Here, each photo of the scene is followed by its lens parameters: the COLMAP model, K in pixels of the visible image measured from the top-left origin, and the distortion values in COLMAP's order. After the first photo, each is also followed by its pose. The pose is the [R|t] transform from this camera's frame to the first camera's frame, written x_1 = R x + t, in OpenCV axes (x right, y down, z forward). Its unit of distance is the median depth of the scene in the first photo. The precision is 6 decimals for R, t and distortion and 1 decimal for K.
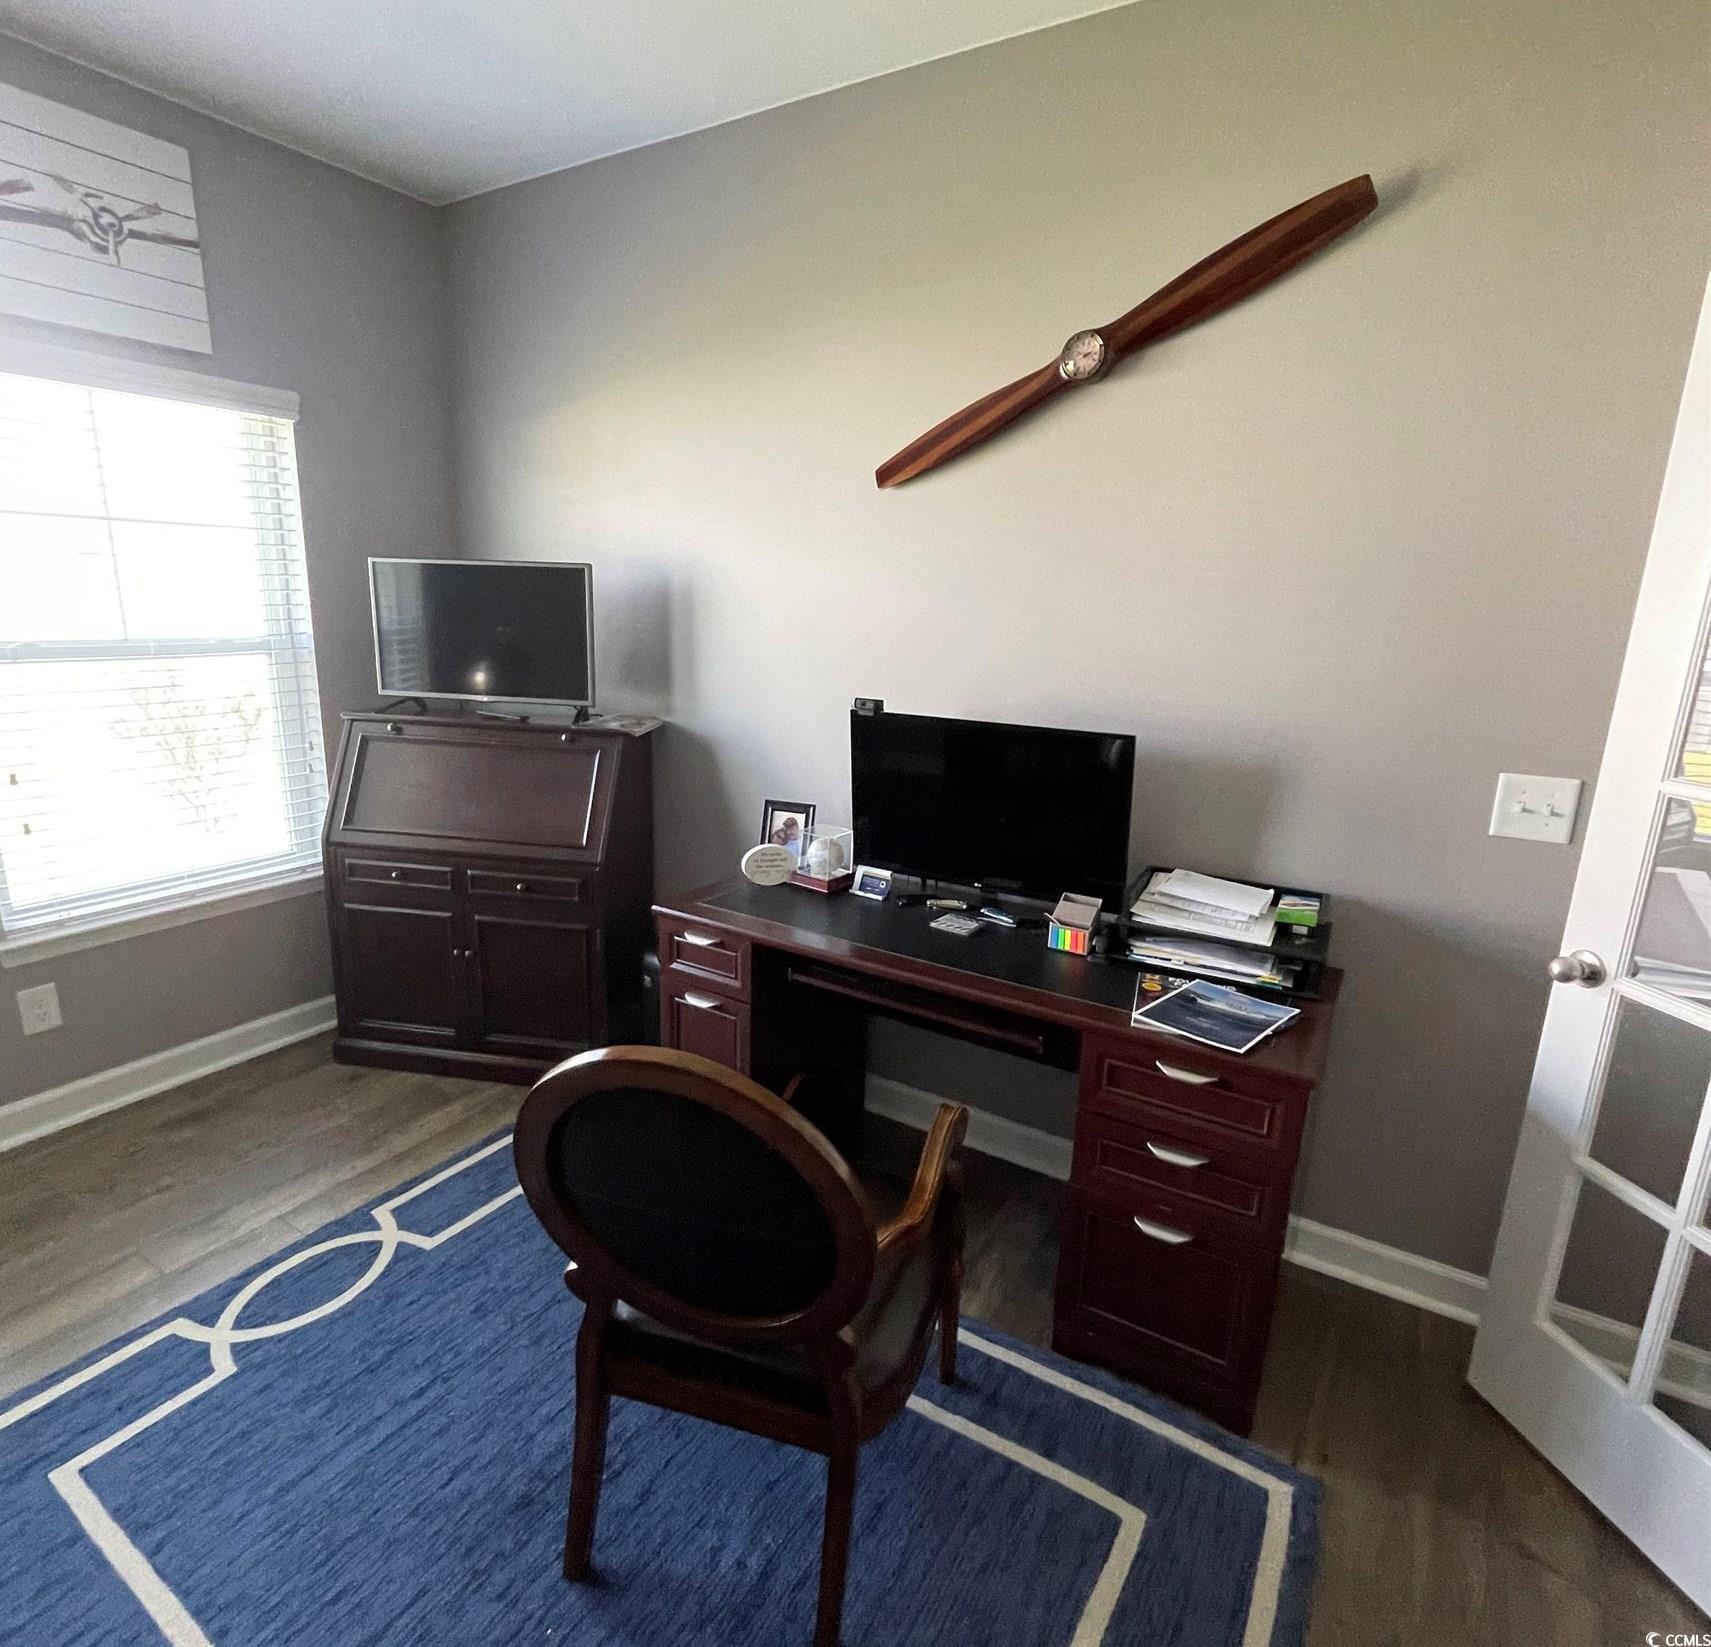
lens RADIAL K [[960.2, 0, 855.6], [0, 960.2, 831.0], [0, 0, 1]] dist [-0.001063, 0.000192]
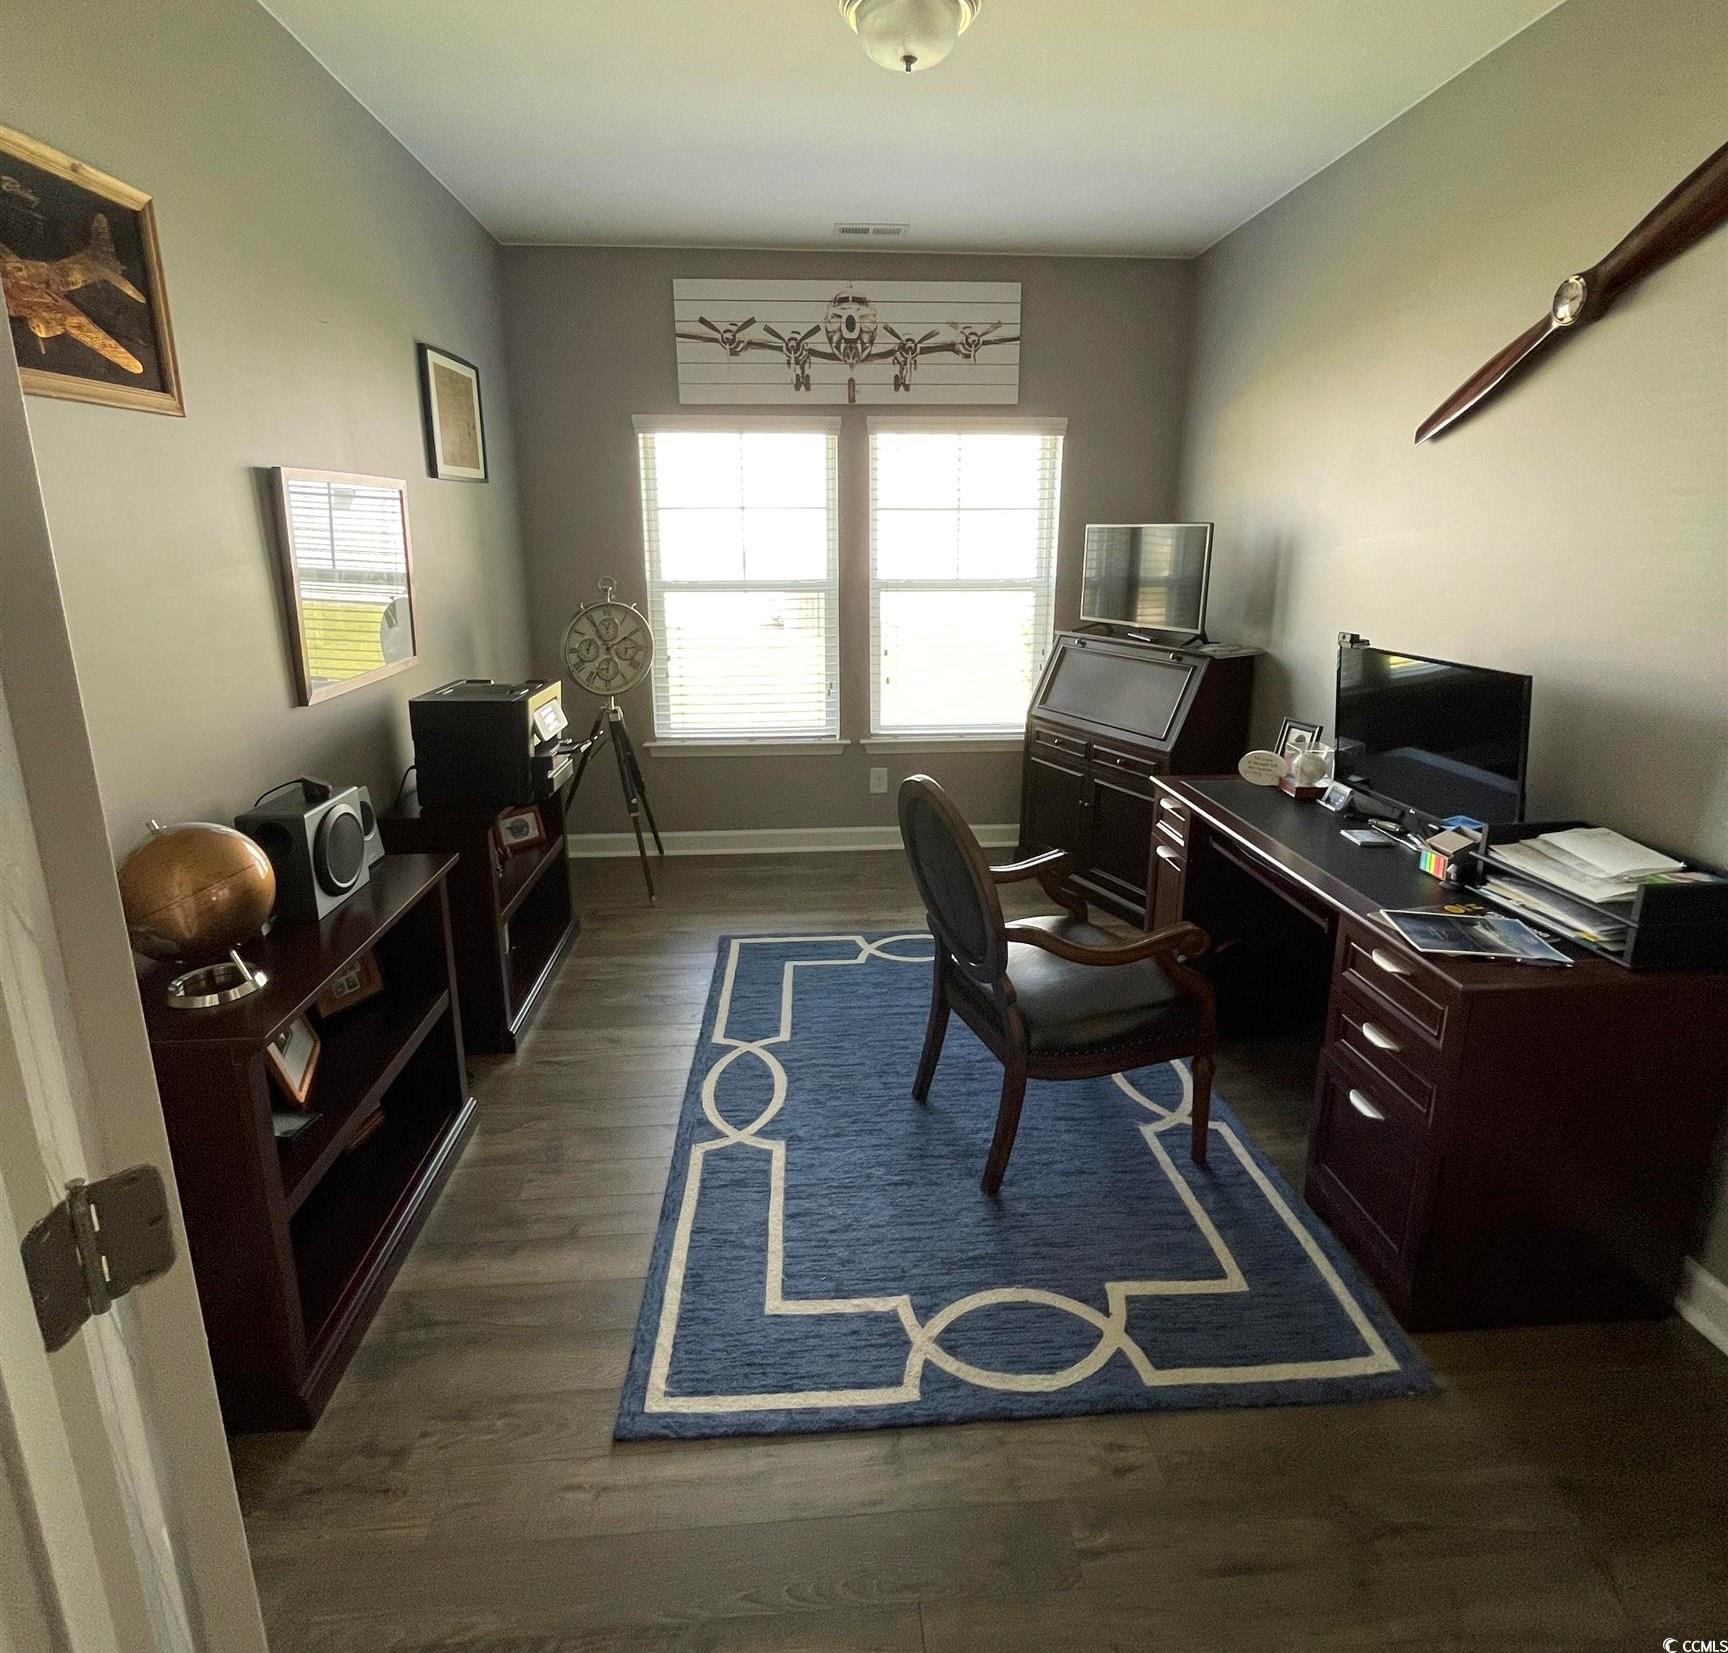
lens RADIAL K [[969.7, 0, 846.2], [0, 969.7, 783.9], [0, 0, 1]] dist [-0.001063, 0.000192]
pose [[0.567459, 0.175392, -0.804505, 0.683868], [-0.179749, 0.979872, 0.086838, 0.049337], [0.803543, 0.095332, 0.587563, -0.154734]]
